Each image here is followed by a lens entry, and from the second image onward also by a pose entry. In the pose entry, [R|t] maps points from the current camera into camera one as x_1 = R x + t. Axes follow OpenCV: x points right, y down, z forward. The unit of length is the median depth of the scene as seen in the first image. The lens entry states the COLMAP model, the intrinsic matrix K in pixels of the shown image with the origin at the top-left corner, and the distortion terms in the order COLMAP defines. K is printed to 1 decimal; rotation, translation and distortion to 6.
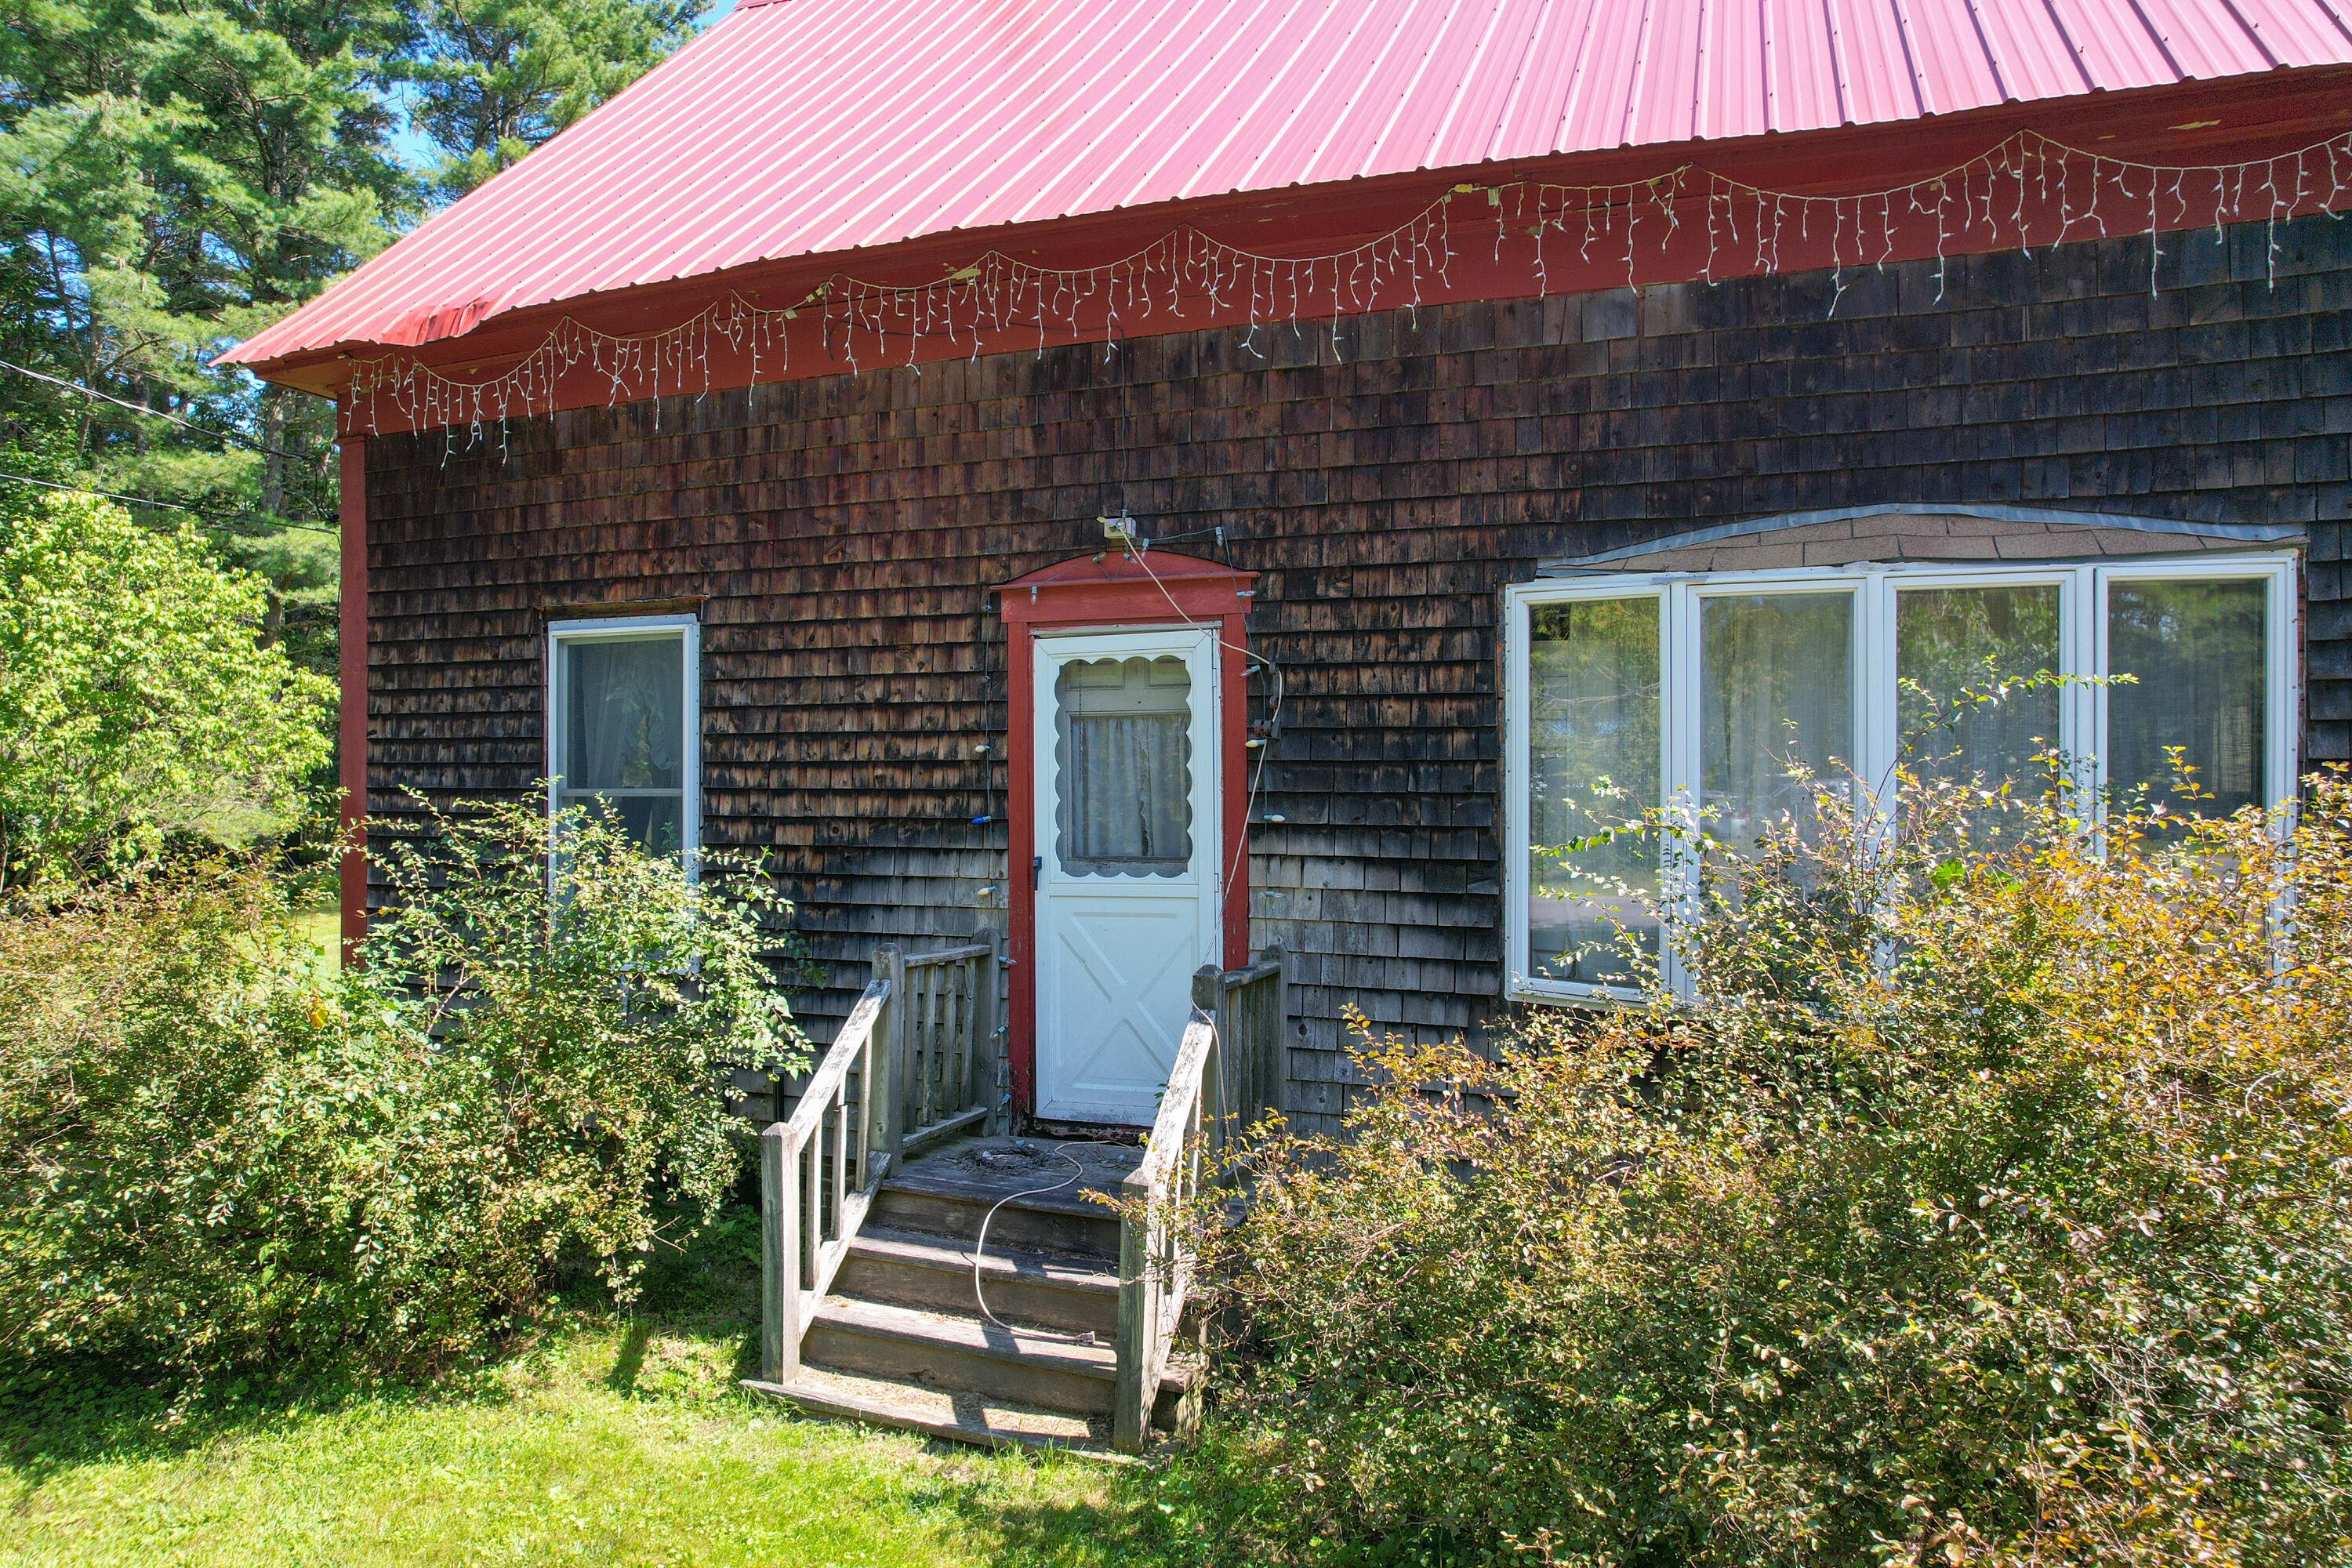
lens RADIAL K [[1508.5, 0, 1176.0], [0, 1508.5, 784.0], [0, 0, 1]] dist [-0.023138, -0.003118]
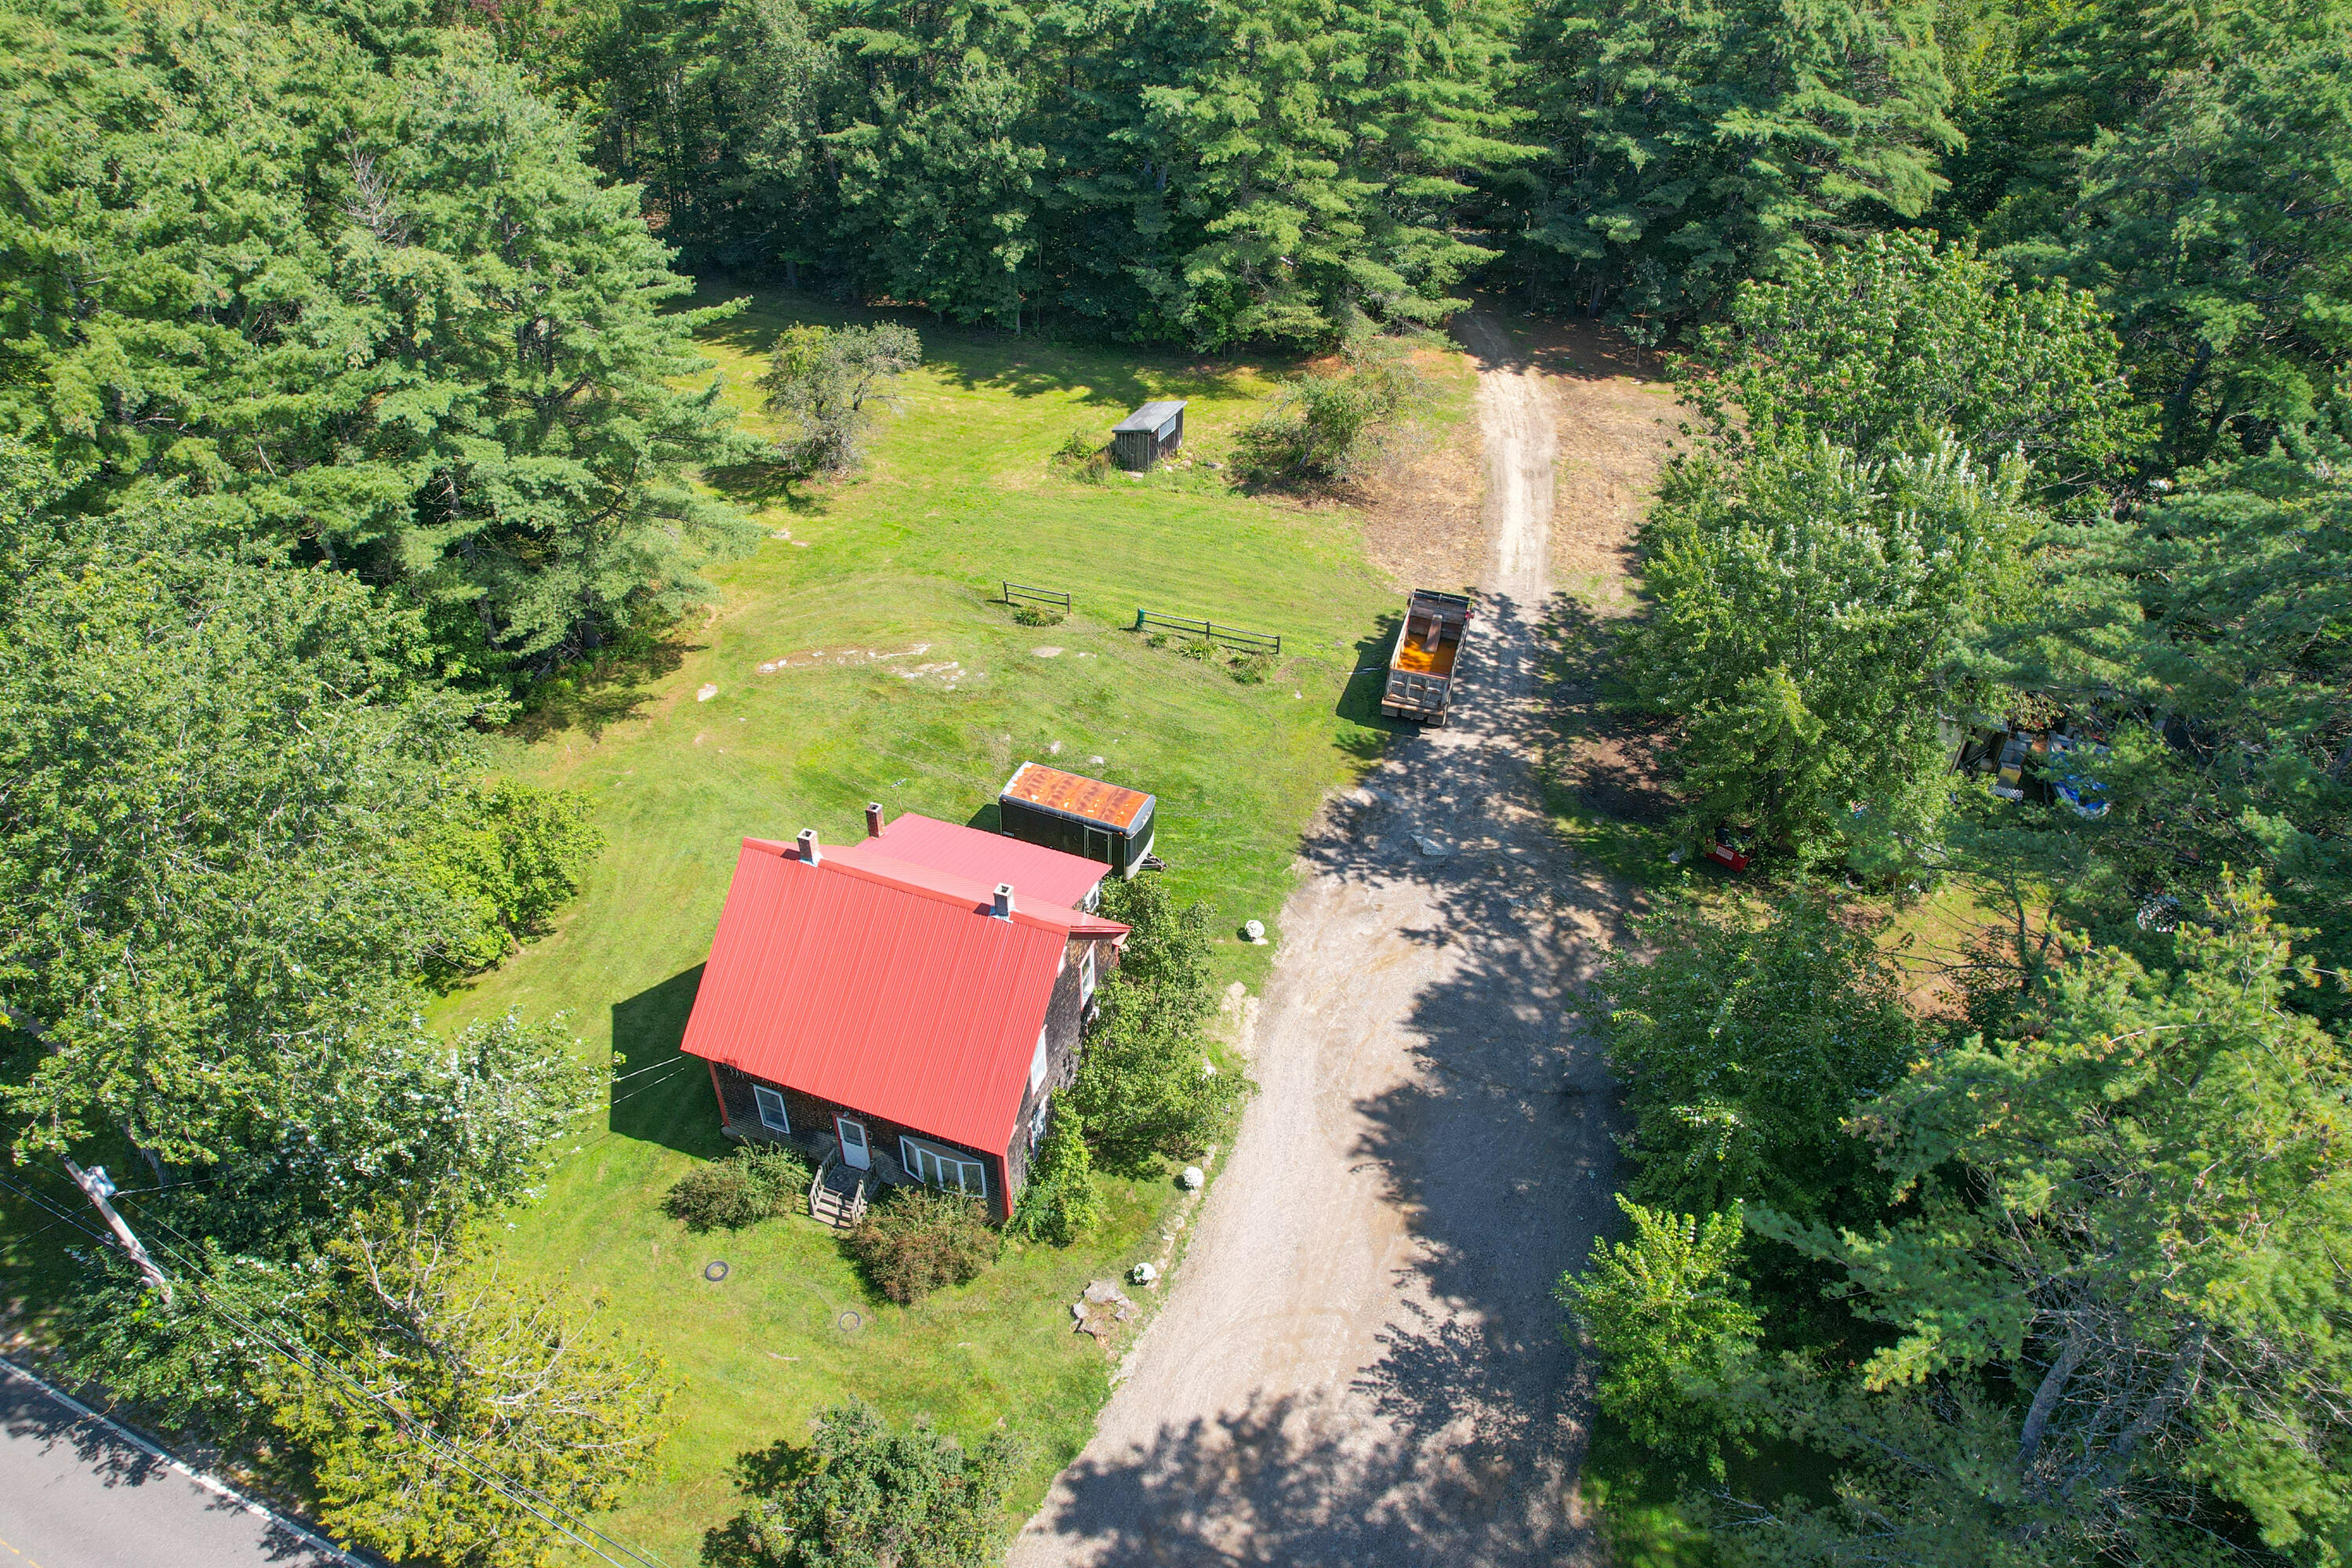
lens RADIAL K [[1508.5, 0, 1176.0], [0, 1508.5, 784.0], [0, 0, 1]] dist [-0.023138, -0.003118]
pose [[0.998899, -0.002233, 0.046853, 1.132289], [-0.026948, 0.790241, 0.612204, -5.558418], [-0.038392, -0.612793, 0.789311, -3.498139]]
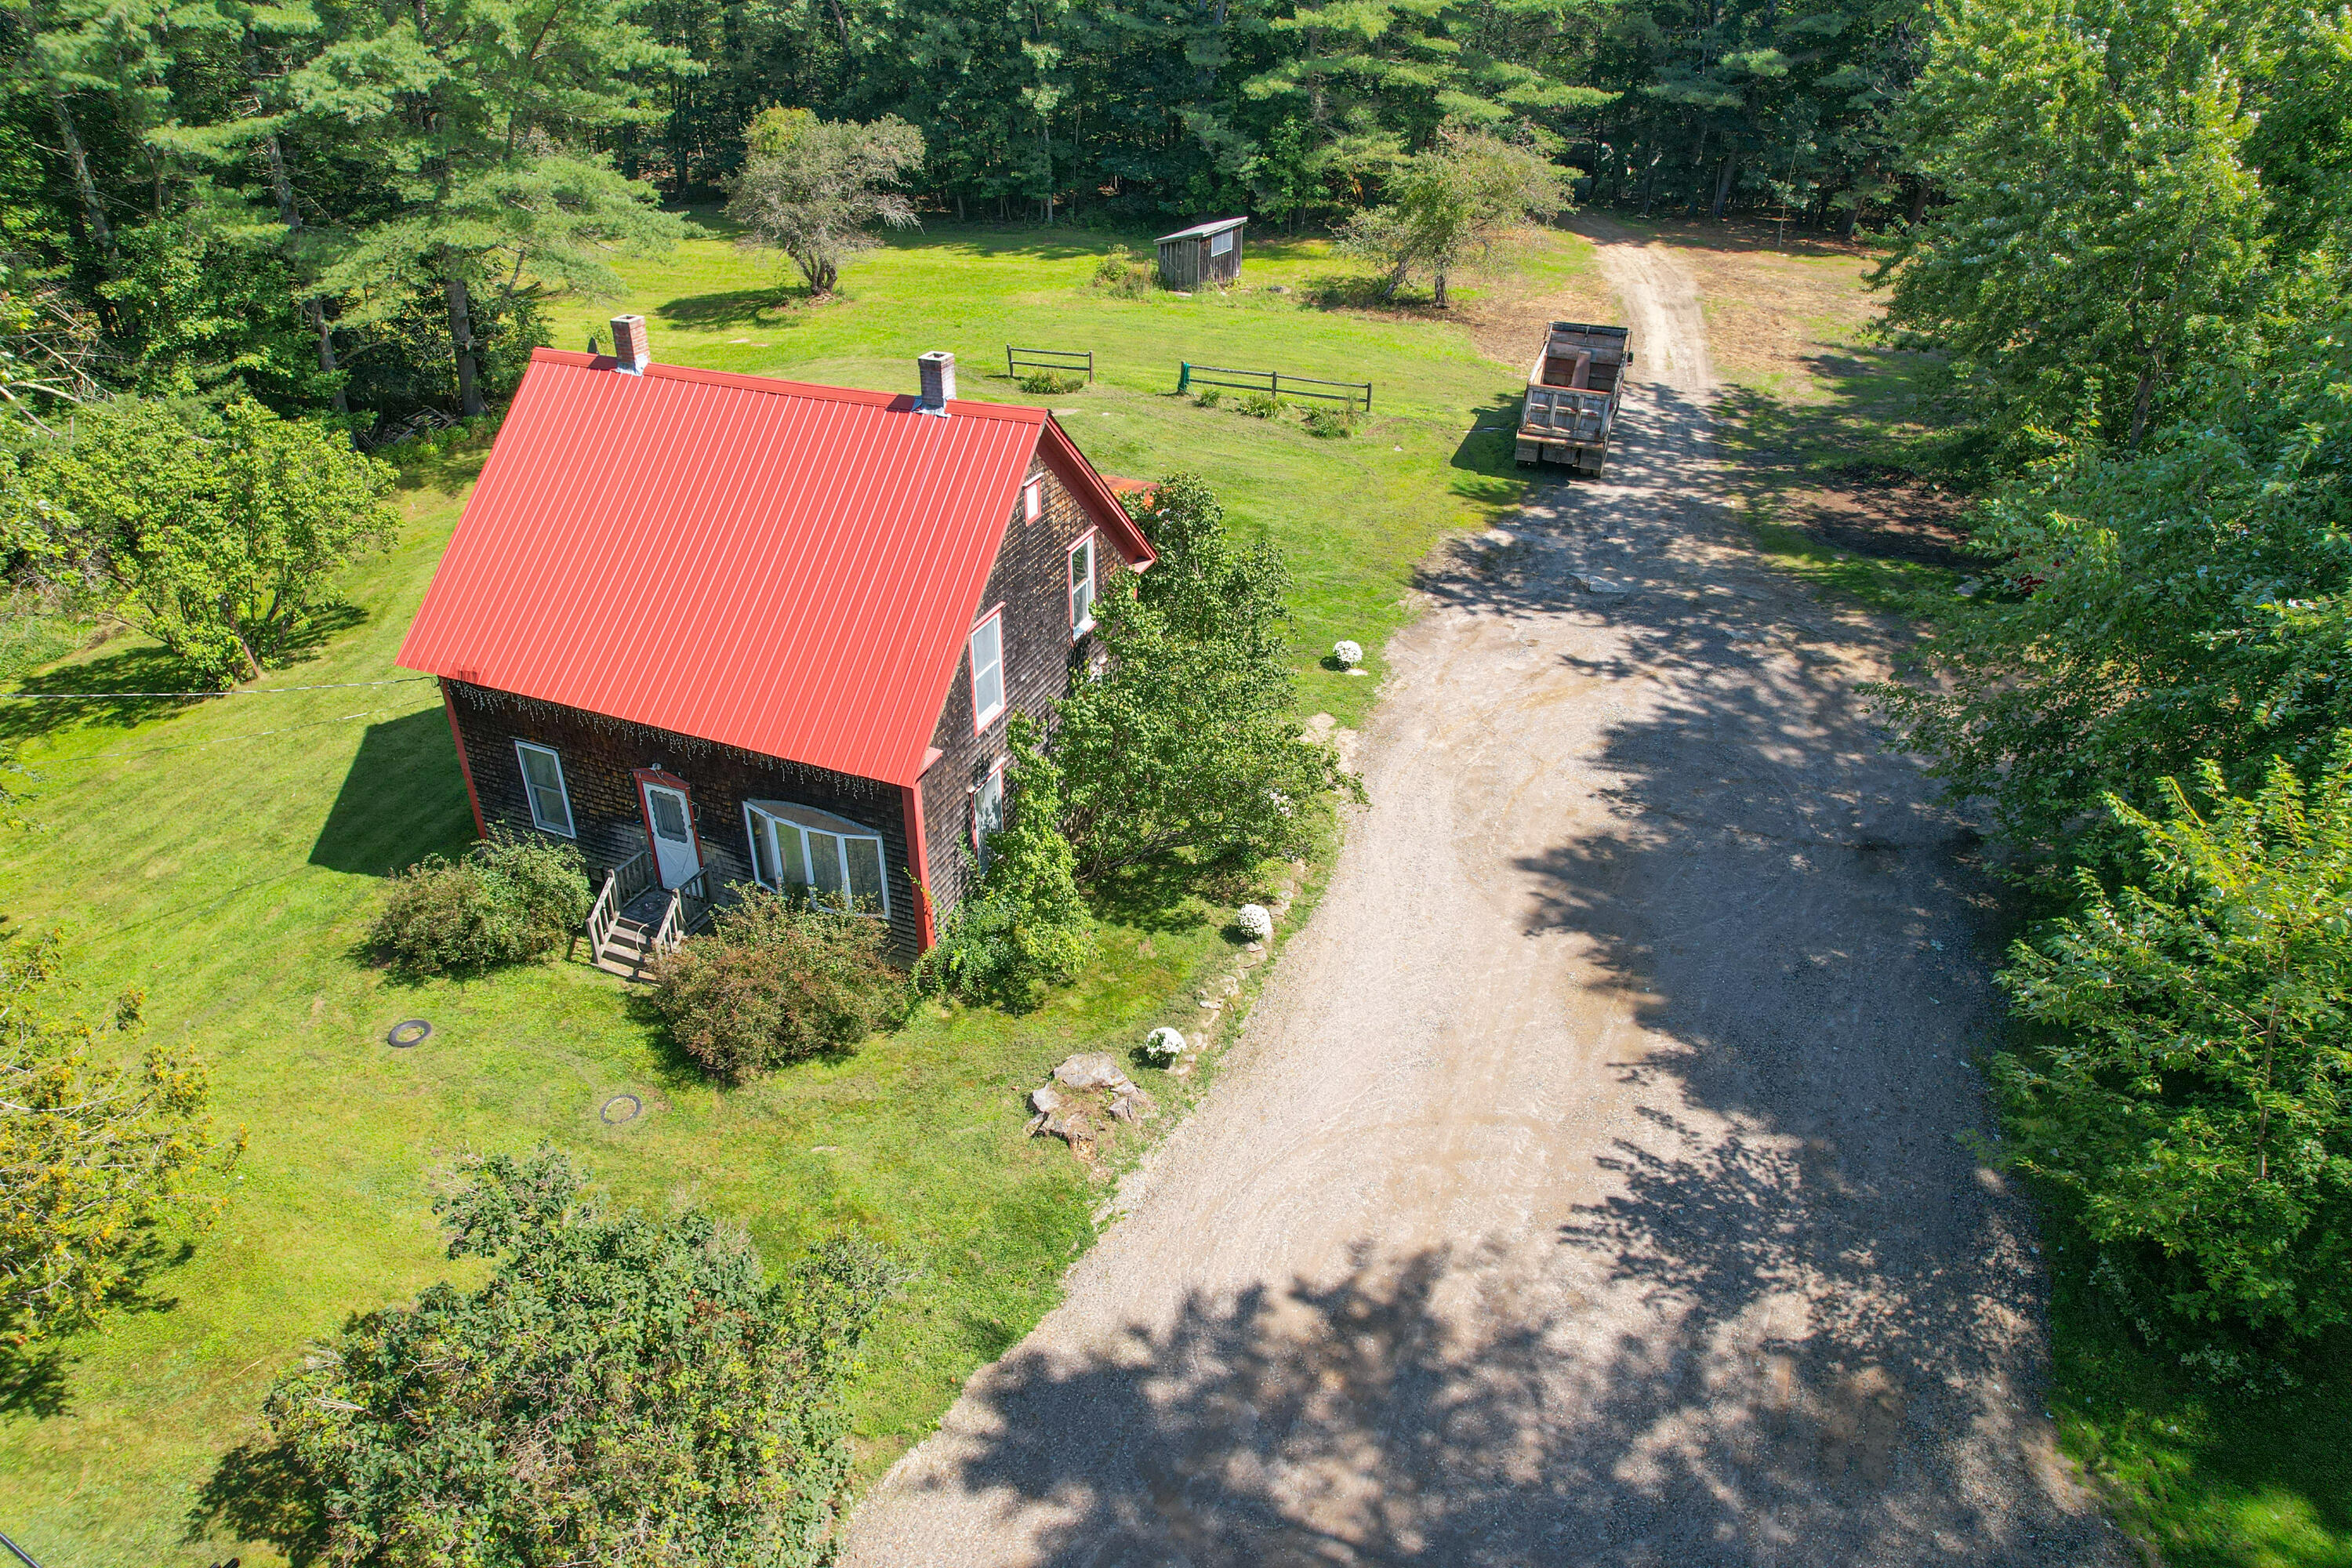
lens RADIAL K [[1498.4, 0, 1176.0], [0, 1498.4, 784.0], [0, 0, 1]] dist [-0.073439, 0.092272]
pose [[0.999752, 0.018077, 0.013039, 1.267227], [-0.022164, 0.868029, 0.496018, -2.092252], [-0.002351, -0.496184, 0.868214, -2.381003]]
